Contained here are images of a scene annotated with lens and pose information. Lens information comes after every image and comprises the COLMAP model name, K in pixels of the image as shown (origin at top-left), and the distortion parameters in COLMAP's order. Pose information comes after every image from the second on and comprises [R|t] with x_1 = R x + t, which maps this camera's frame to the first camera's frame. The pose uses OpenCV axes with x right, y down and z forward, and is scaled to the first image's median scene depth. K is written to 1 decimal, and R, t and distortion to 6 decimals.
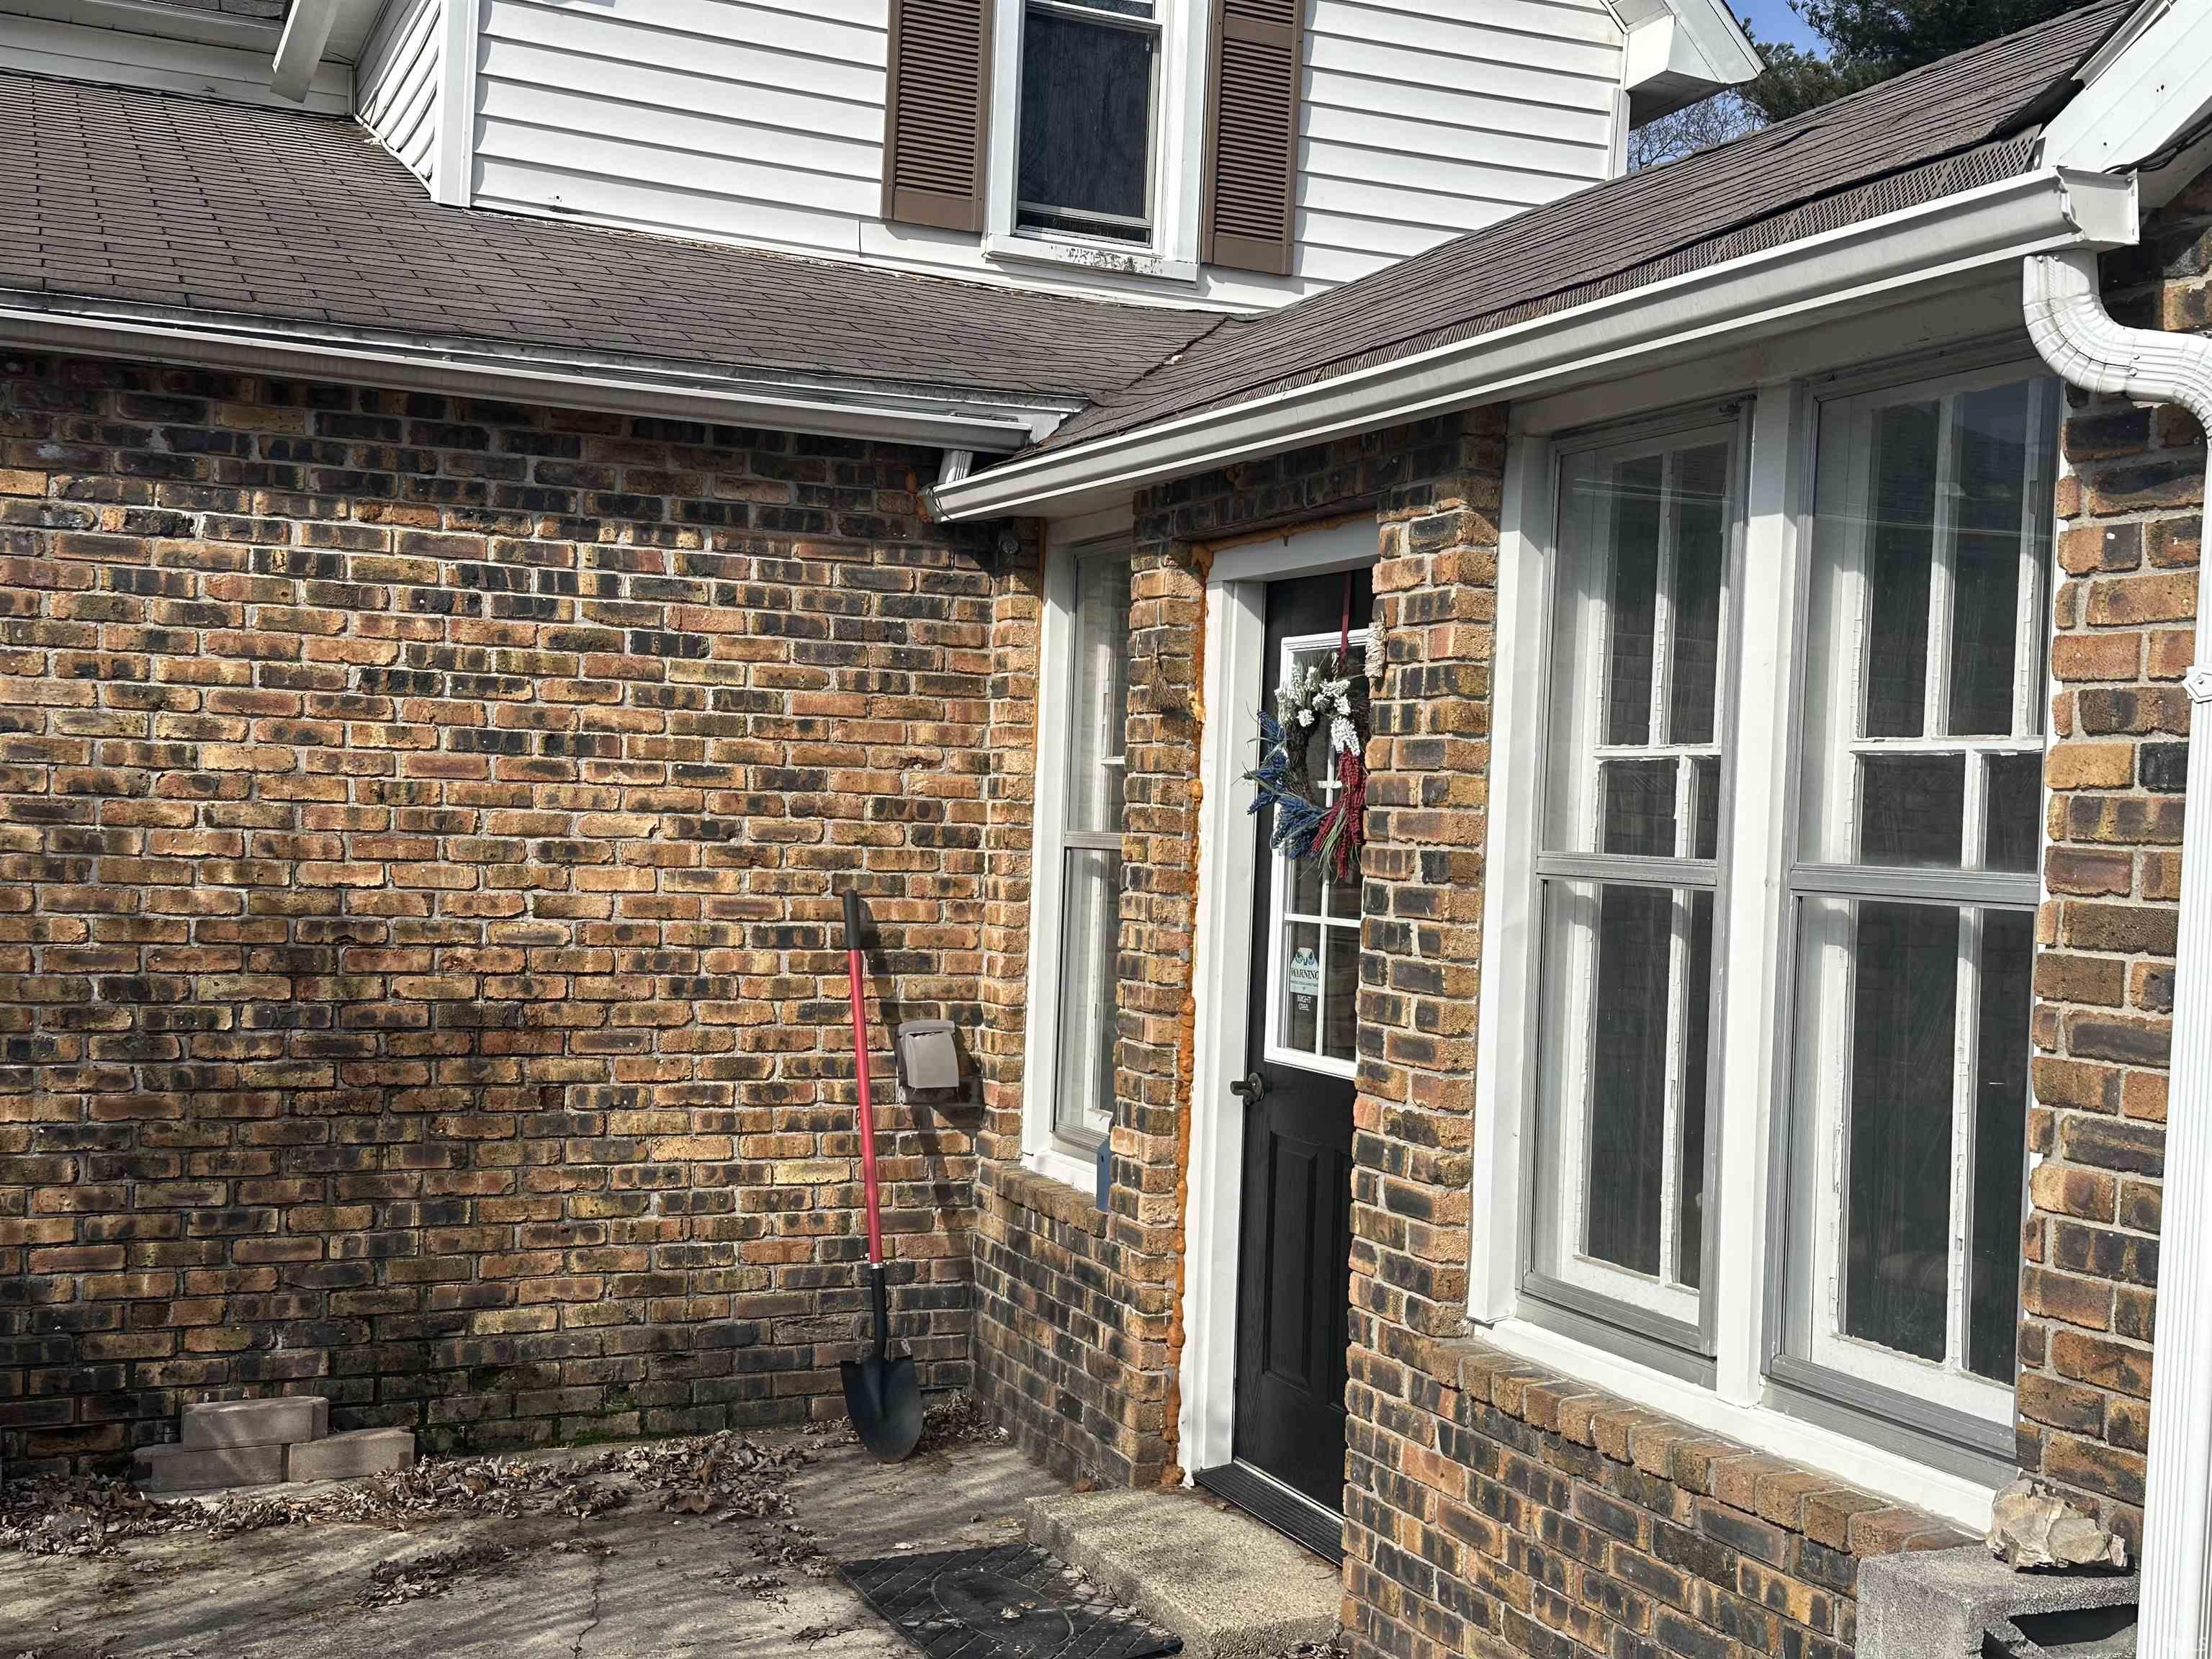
lens RADIAL K [[2528.3, 0, 1106.0], [0, 2528.3, 829.5], [0, 0, 1]] dist [0.220794, -0.417456]
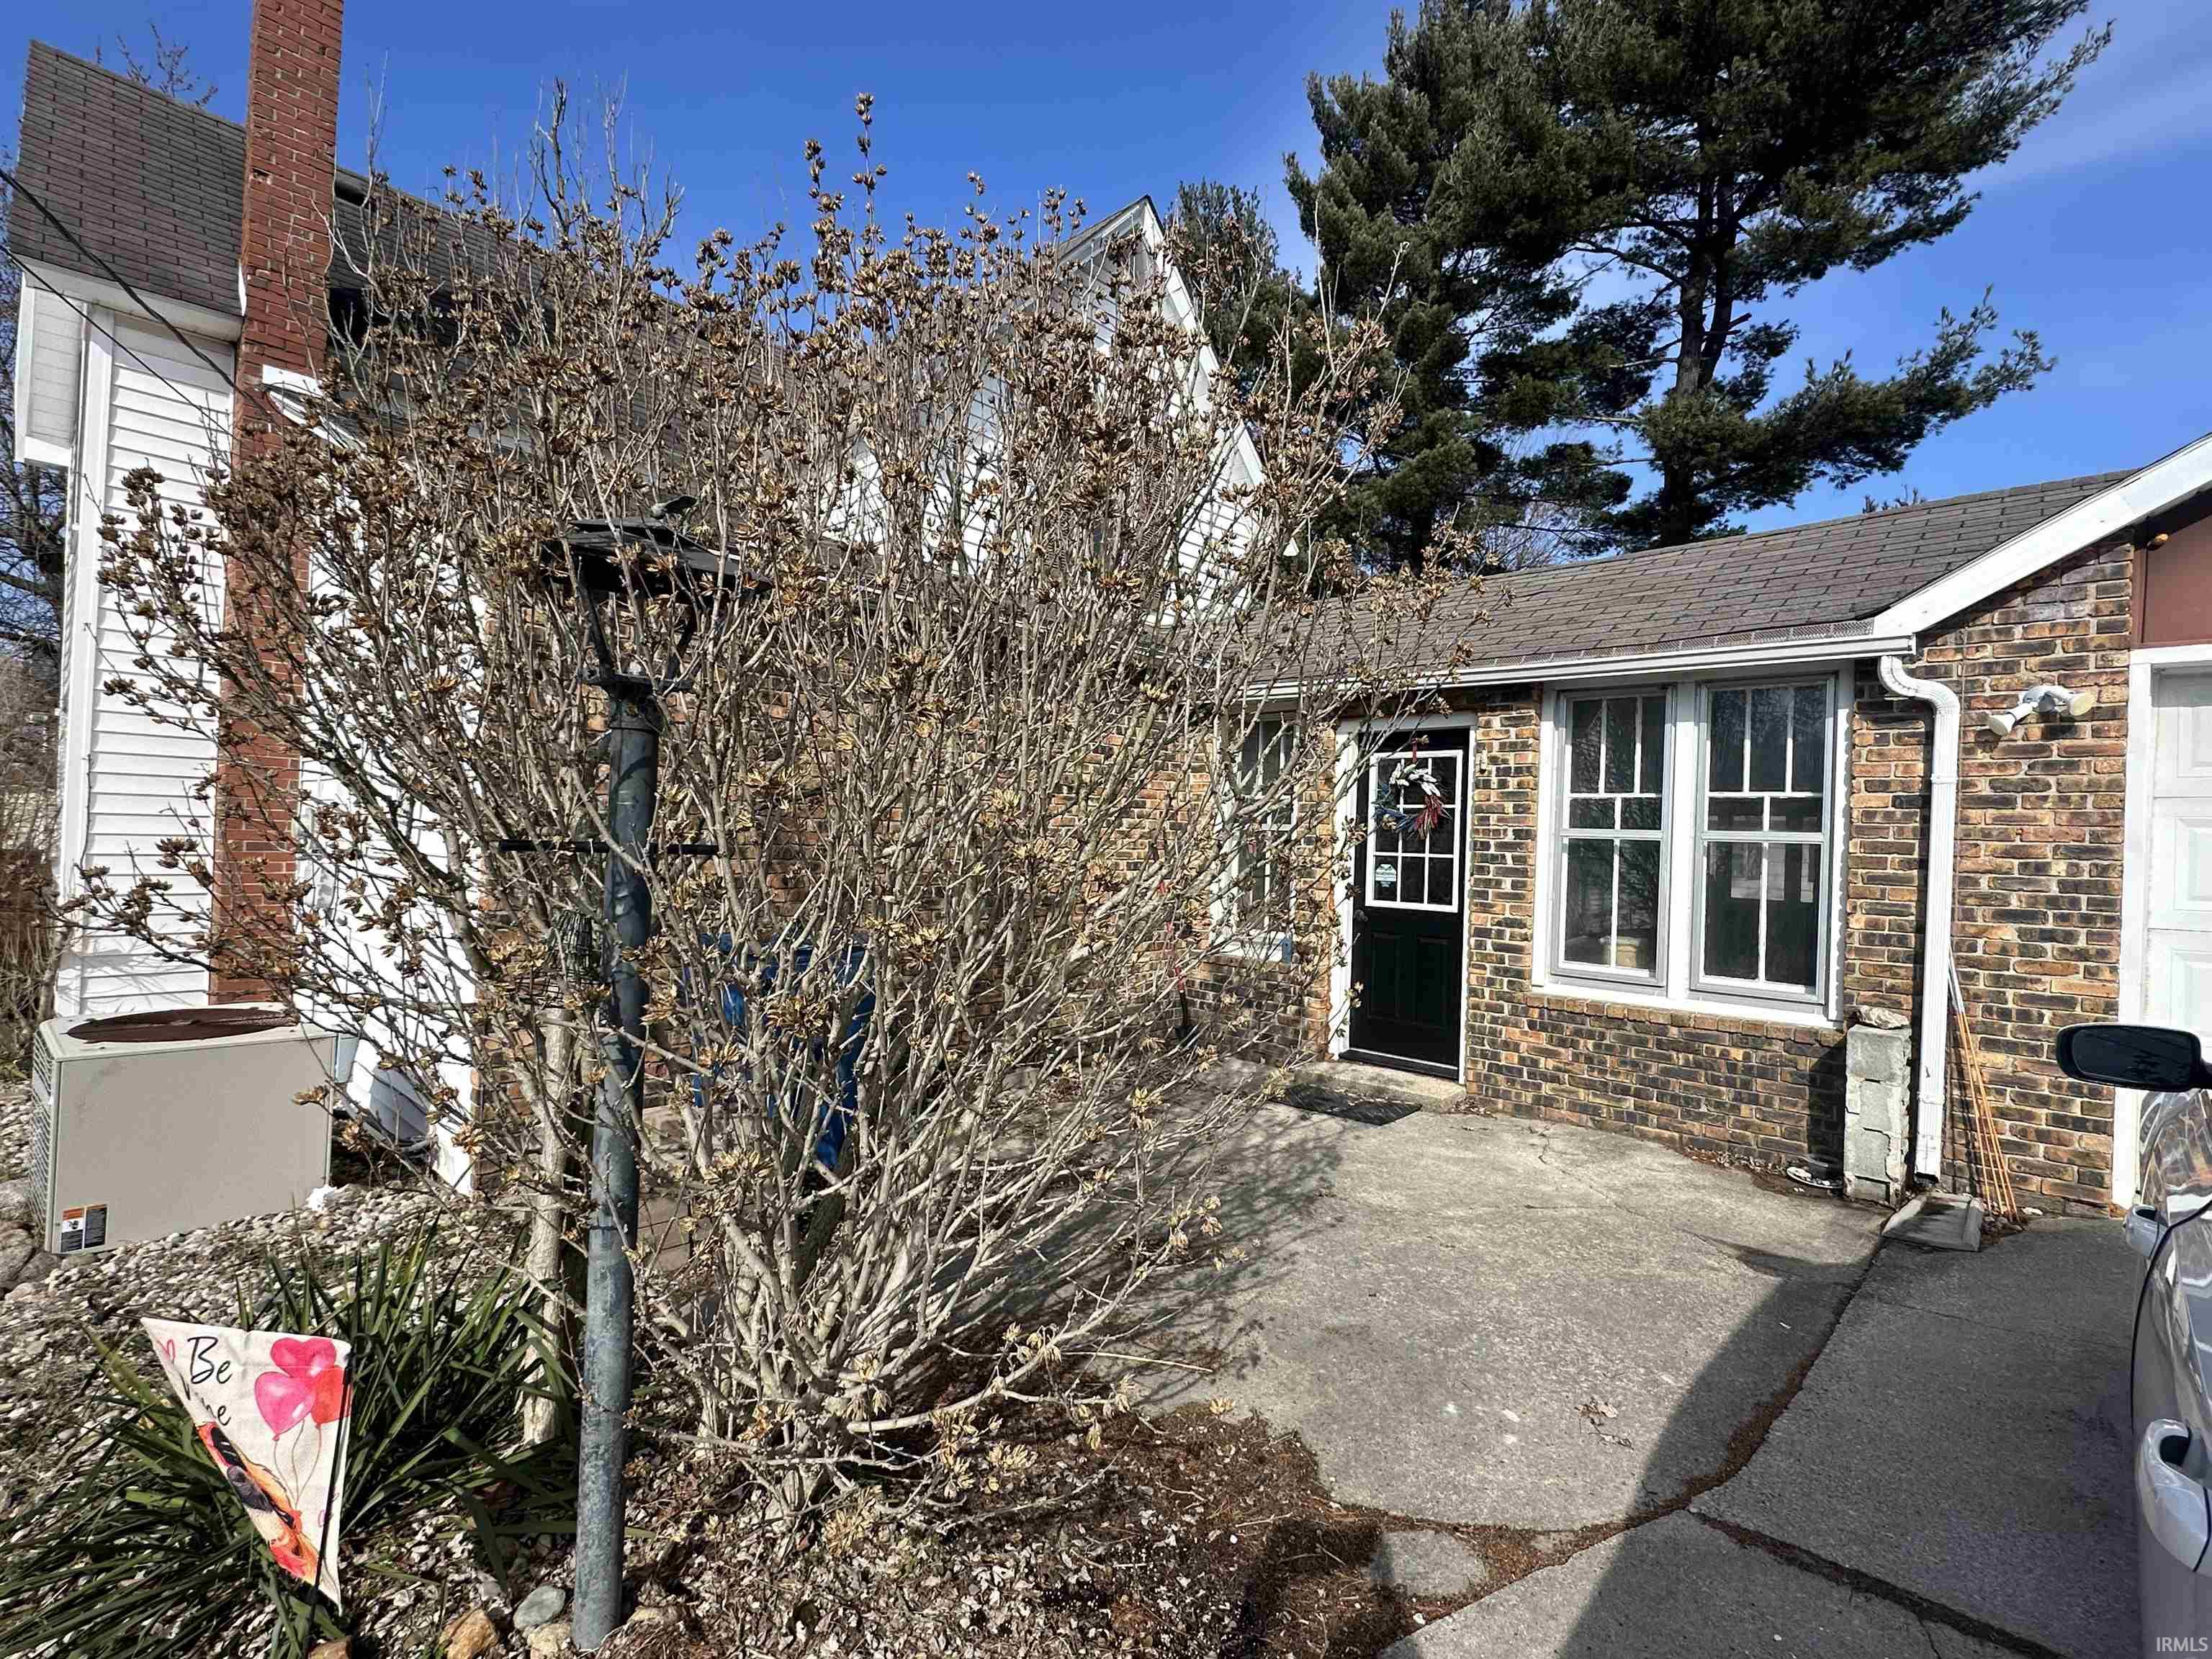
lens RADIAL K [[1047.6, 0, 1106.0], [0, 1047.6, 829.5], [0, 0, 1]] dist [-0.000235, 0.000376]
pose [[0.923391, -0.004806, 0.383831, -0.774308], [0.003701, 0.999987, 0.003618, 0.003122], [-0.383843, -0.001920, 0.923396, 0.060484]]
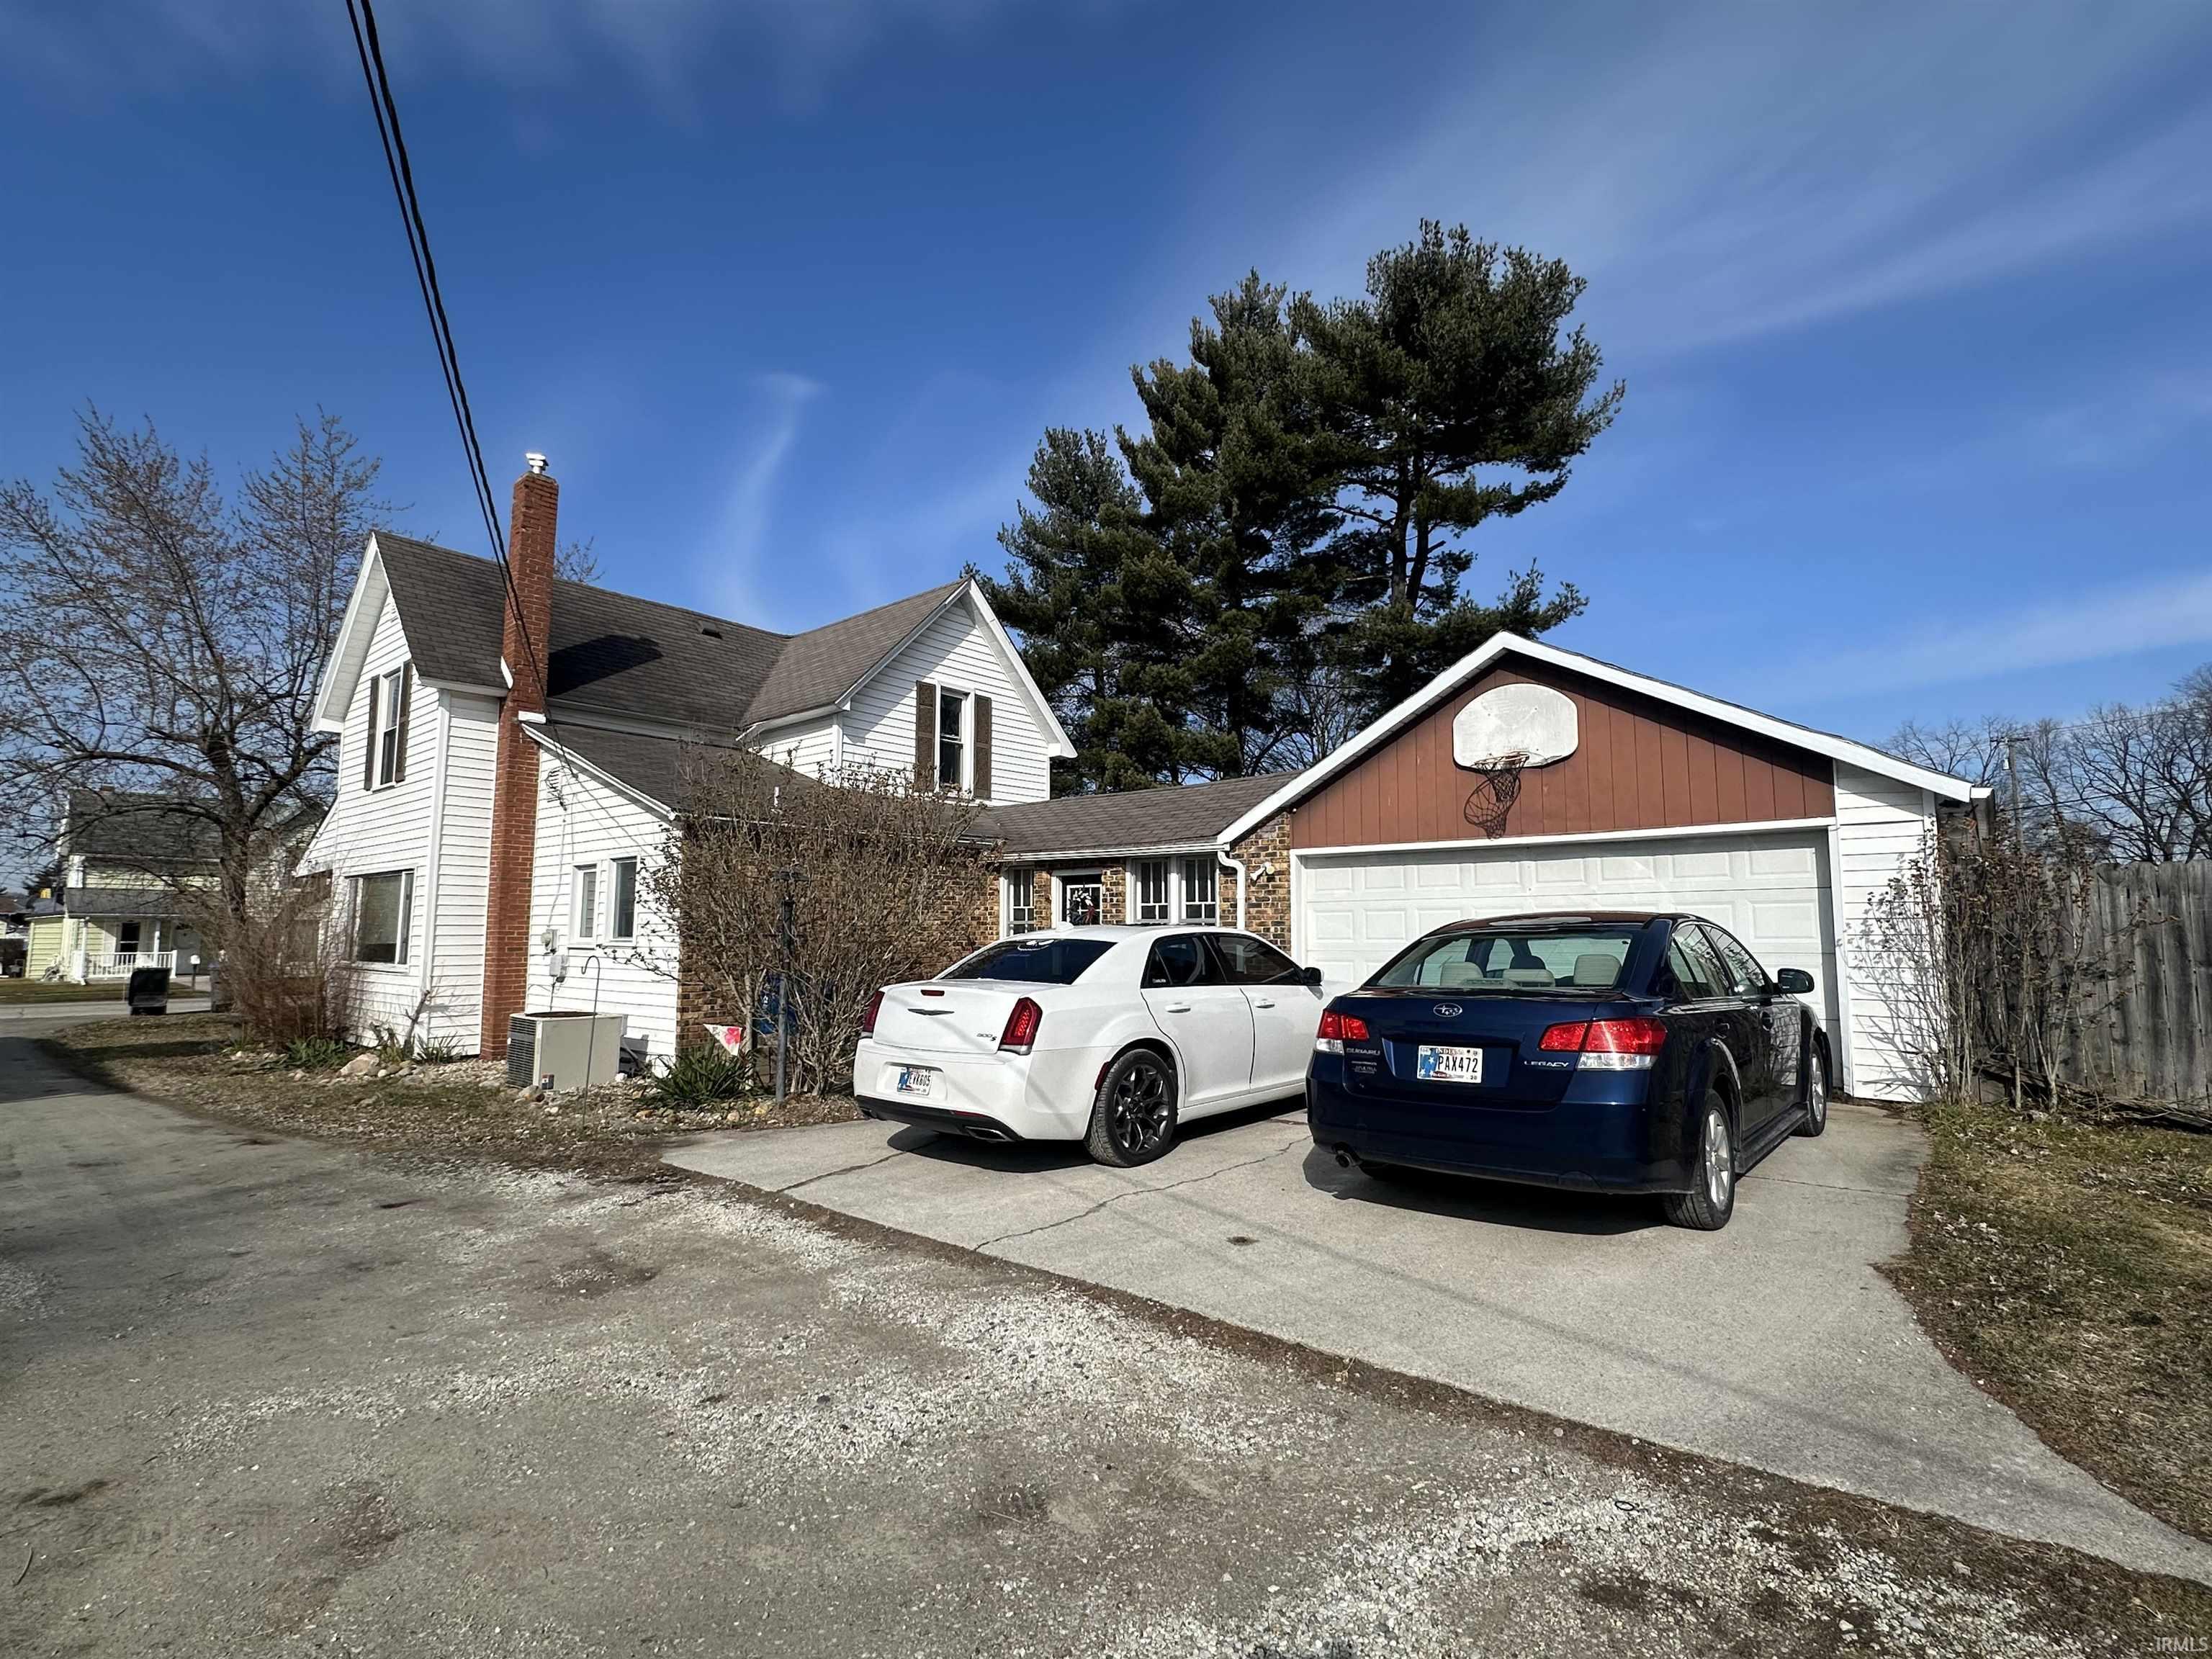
lens RADIAL K [[1047.6, 0, 1106.0], [0, 1047.6, 829.5], [0, 0, 1]] dist [-0.000235, 0.000376]
pose [[0.897925, 0.002930, 0.440139, -1.098854], [0.037176, 0.995900, -0.082473, -0.002631], [-0.438576, 0.090417, 0.894134, -1.449319]]
